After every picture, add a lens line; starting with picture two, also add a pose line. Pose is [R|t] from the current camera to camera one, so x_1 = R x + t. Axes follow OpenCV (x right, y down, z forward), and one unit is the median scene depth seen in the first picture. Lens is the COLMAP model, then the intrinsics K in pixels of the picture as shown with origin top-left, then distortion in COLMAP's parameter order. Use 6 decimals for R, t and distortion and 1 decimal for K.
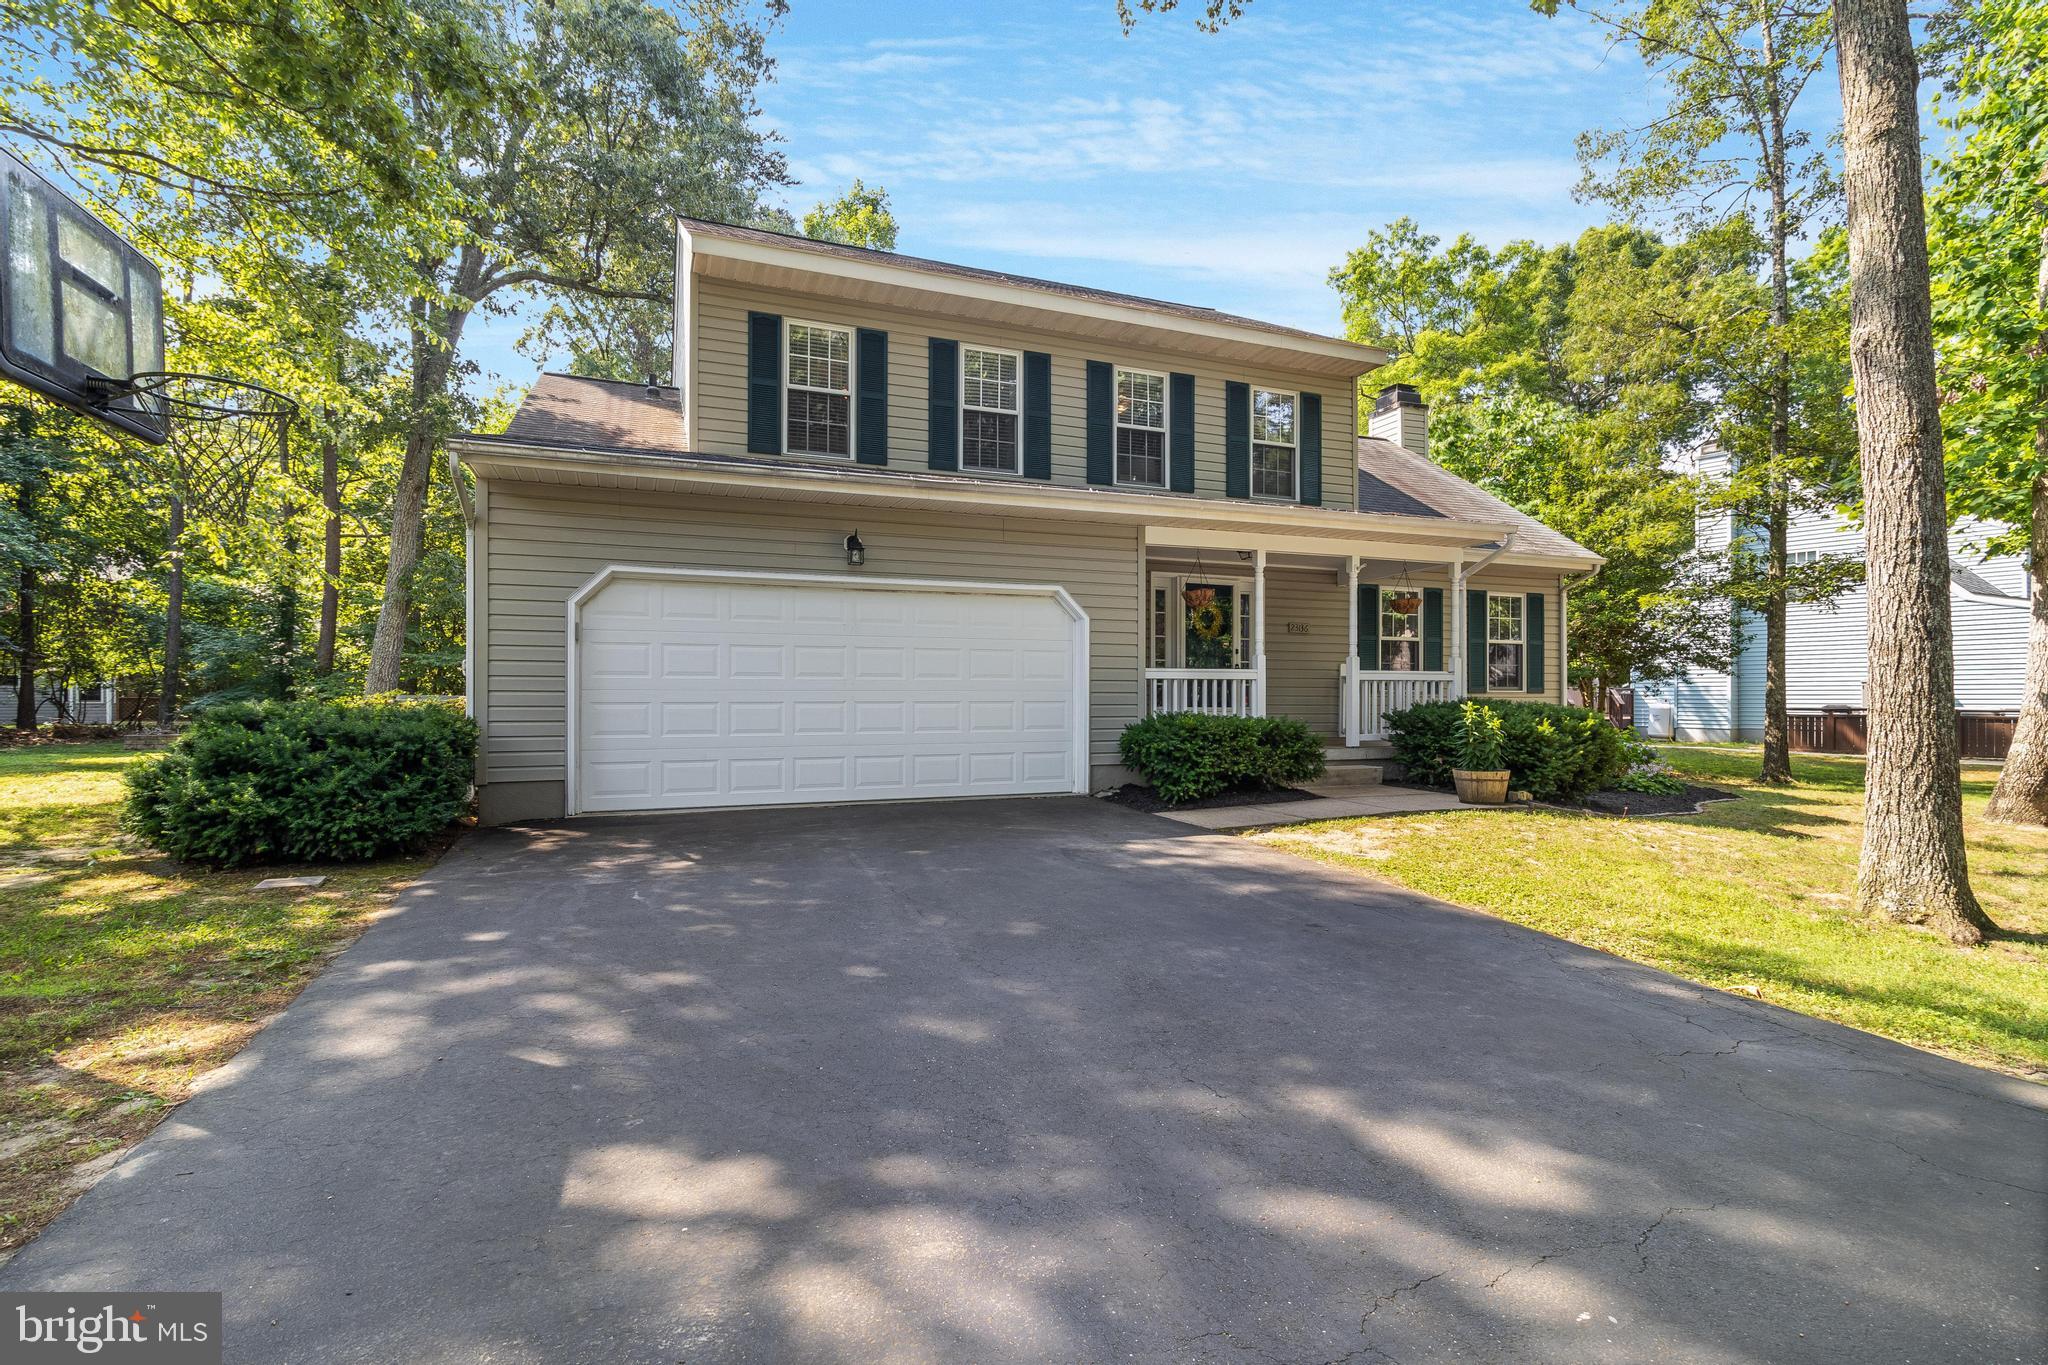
lens RADIAL K [[943.9, 0, 1017.7], [0, 943.9, 673.3], [0, 0, 1]] dist [0.003034, 0.000070]
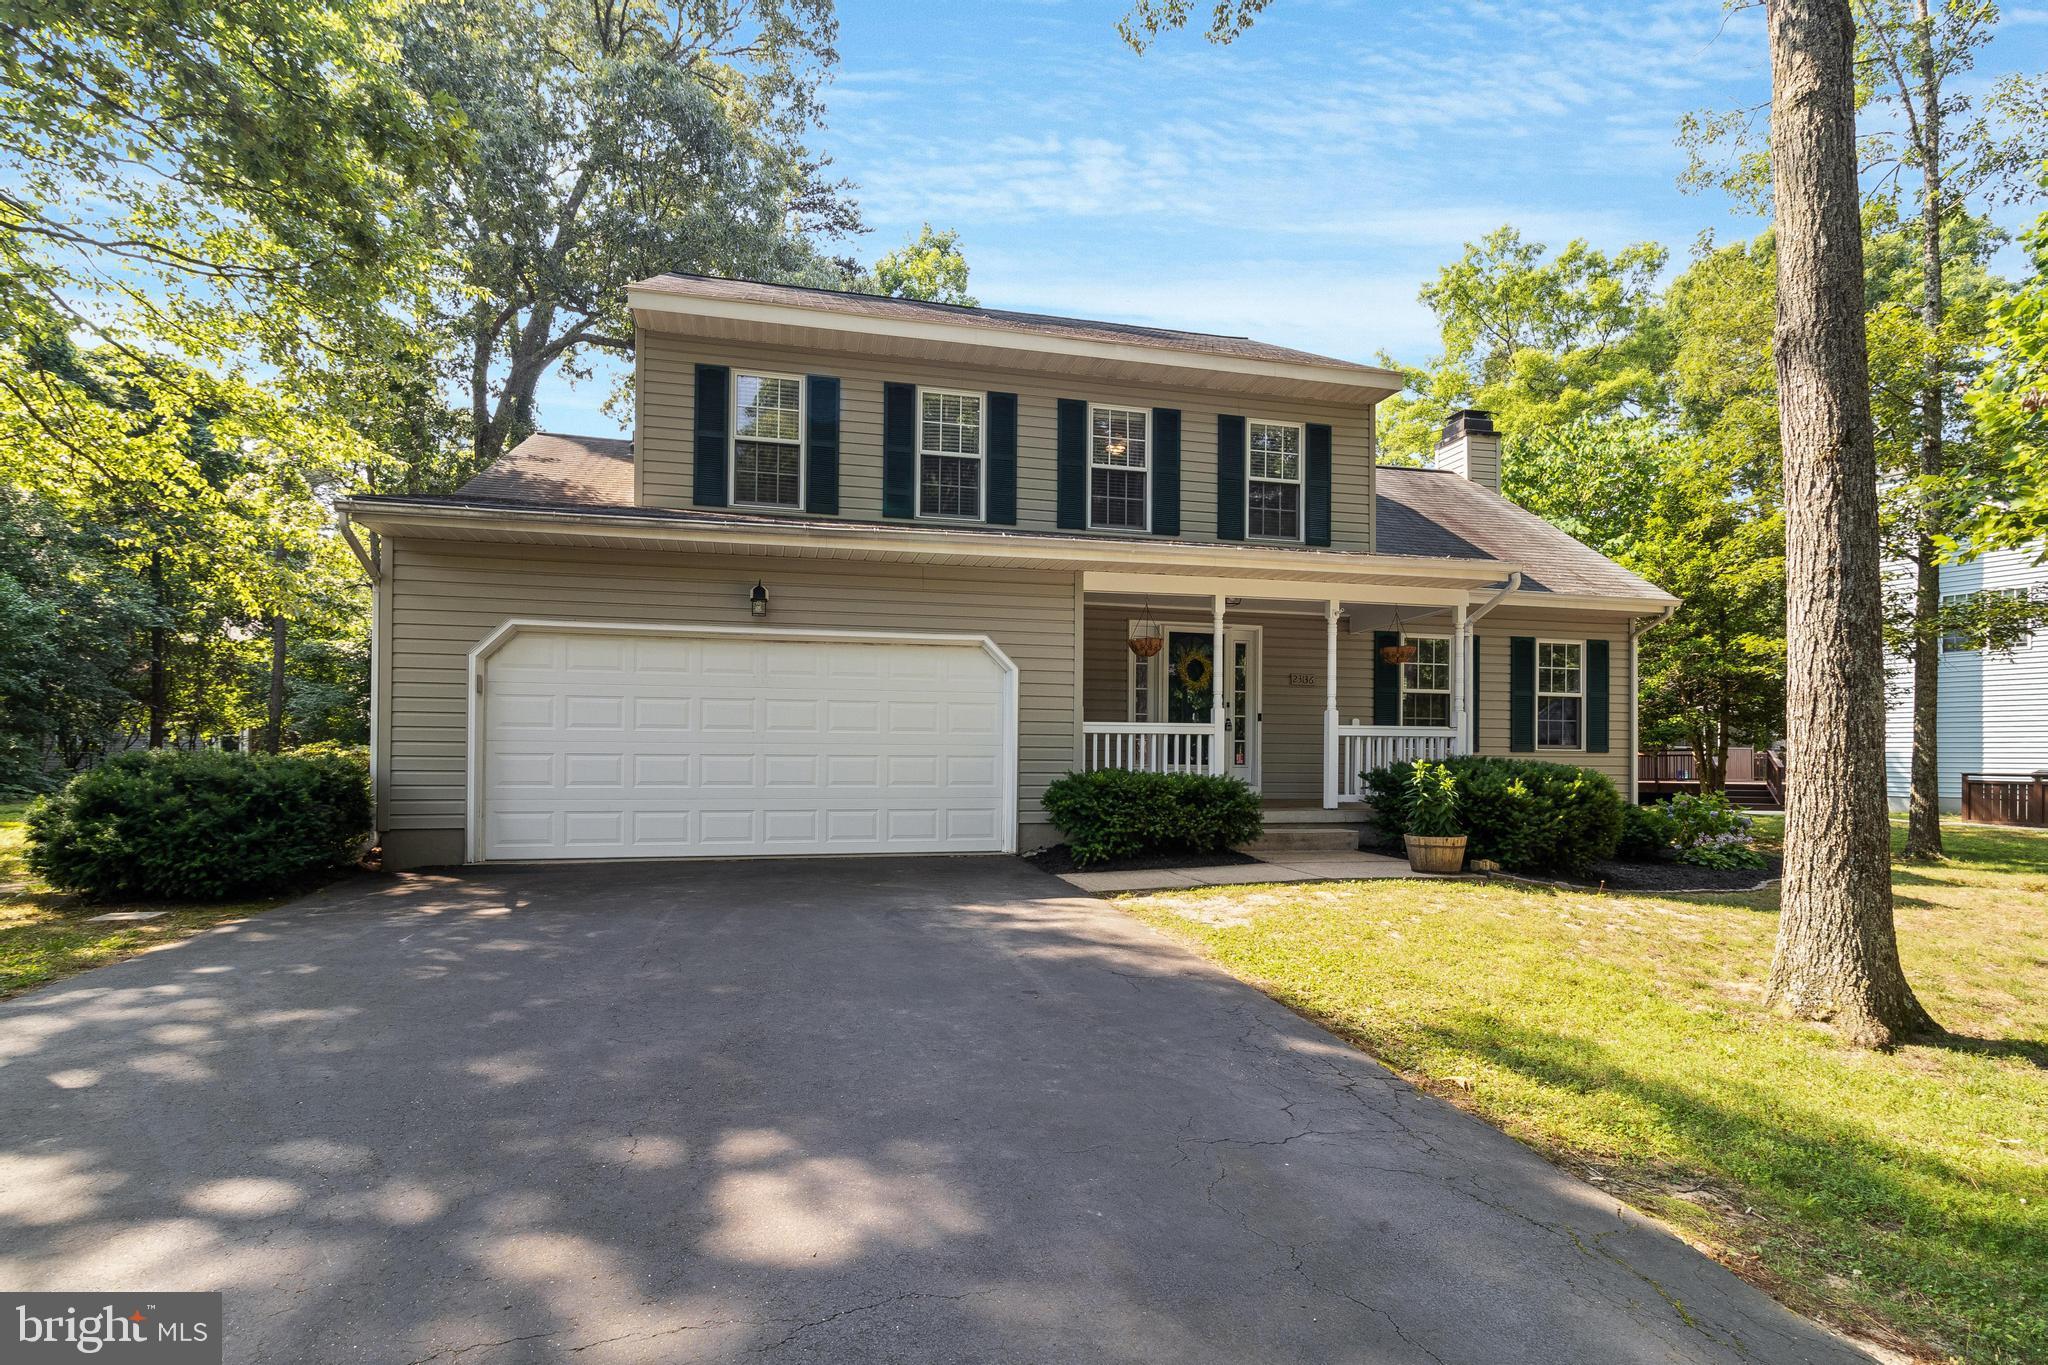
lens RADIAL K [[987.6, 0, 1023.9], [0, 987.6, 726.7], [0, 0, 1]] dist [0.002550, -0.000528]
pose [[0.990859, 0.002993, -0.134865, 0.206618], [-0.003530, 0.999987, -0.003743, 0.003291], [0.134852, 0.004185, 0.990857, 0.012213]]
